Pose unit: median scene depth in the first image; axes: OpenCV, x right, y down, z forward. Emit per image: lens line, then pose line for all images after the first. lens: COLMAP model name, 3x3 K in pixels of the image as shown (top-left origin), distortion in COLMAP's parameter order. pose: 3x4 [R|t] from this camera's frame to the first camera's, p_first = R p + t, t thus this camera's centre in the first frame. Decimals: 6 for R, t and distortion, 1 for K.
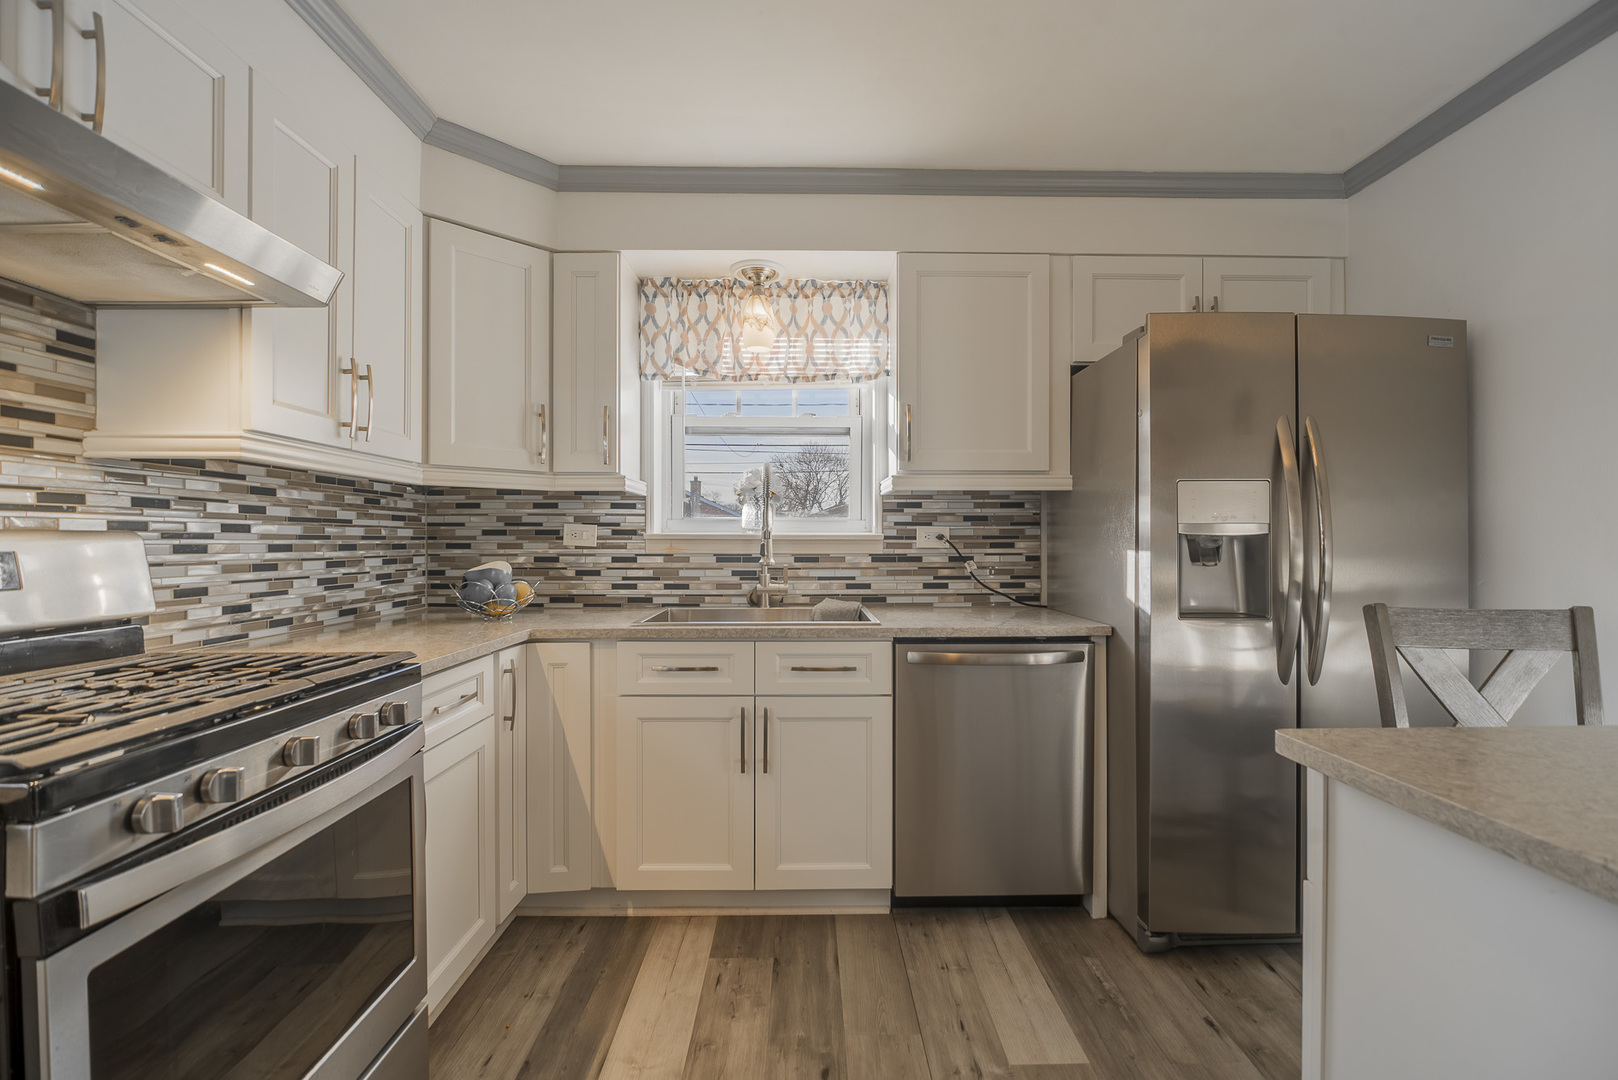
lens RADIAL K [[728.9, 0, 816.9], [0, 728.9, 542.4], [0, 0, 1]] dist [-0.009164, 0.000250]
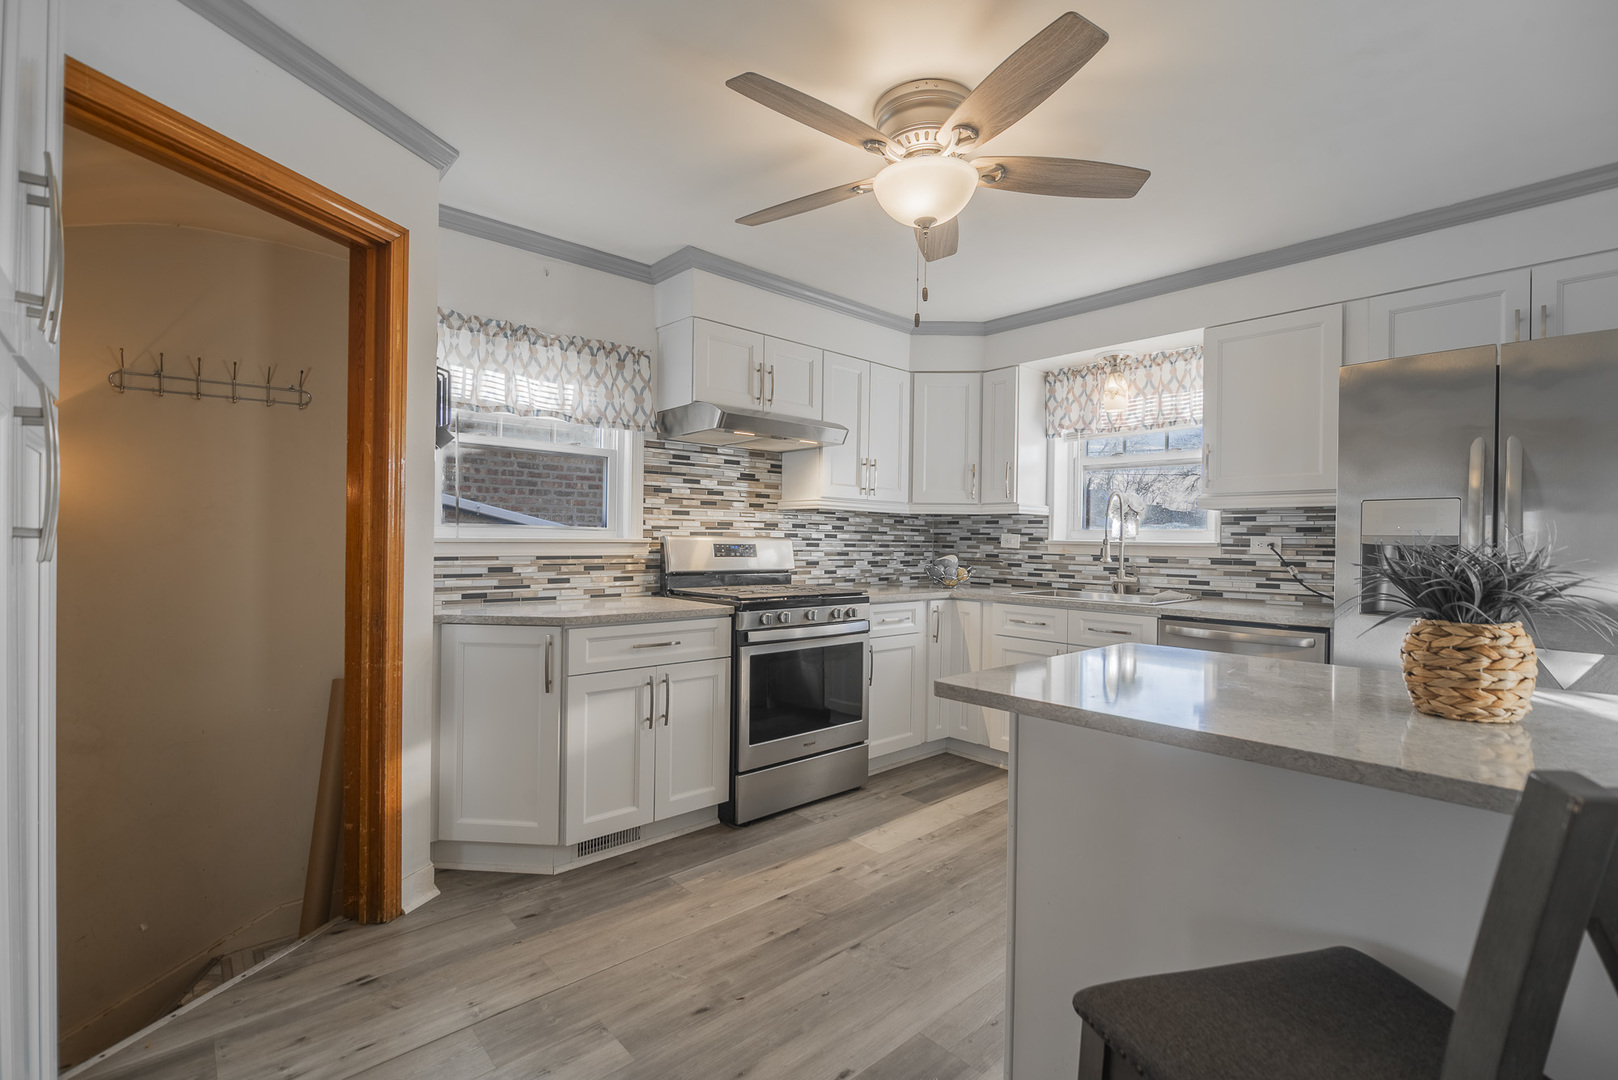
lens RADIAL K [[728.9, 0, 816.9], [0, 728.9, 542.4], [0, 0, 1]] dist [-0.009164, 0.000250]
pose [[0.660385, 0.011127, -0.750844, 0.644814], [-0.017079, 0.999854, -0.000205, 0.000898], [0.750733, 0.012960, 0.660479, -0.391738]]
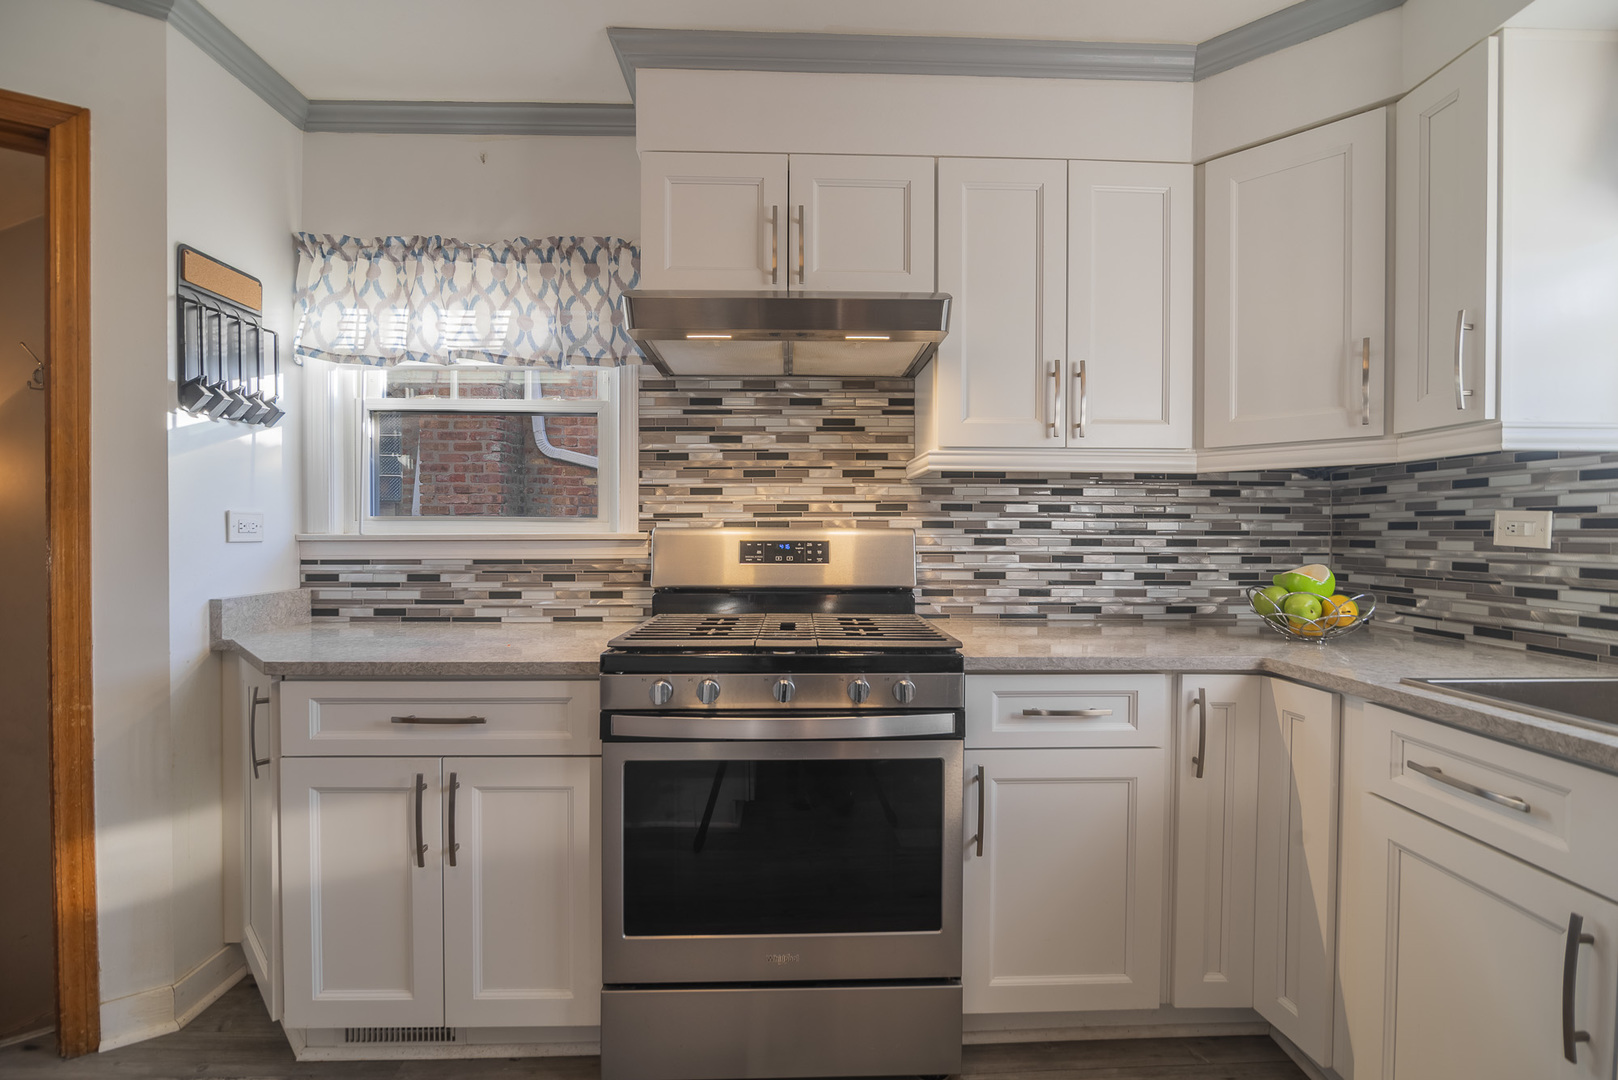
lens RADIAL K [[728.9, 0, 816.9], [0, 728.9, 542.4], [0, 0, 1]] dist [-0.009164, 0.000250]
pose [[0.010020, 0.013717, -0.999856, 0.289784], [-0.006723, 0.999884, 0.013650, -0.003369], [0.999927, 0.006586, 0.010111, 0.464130]]
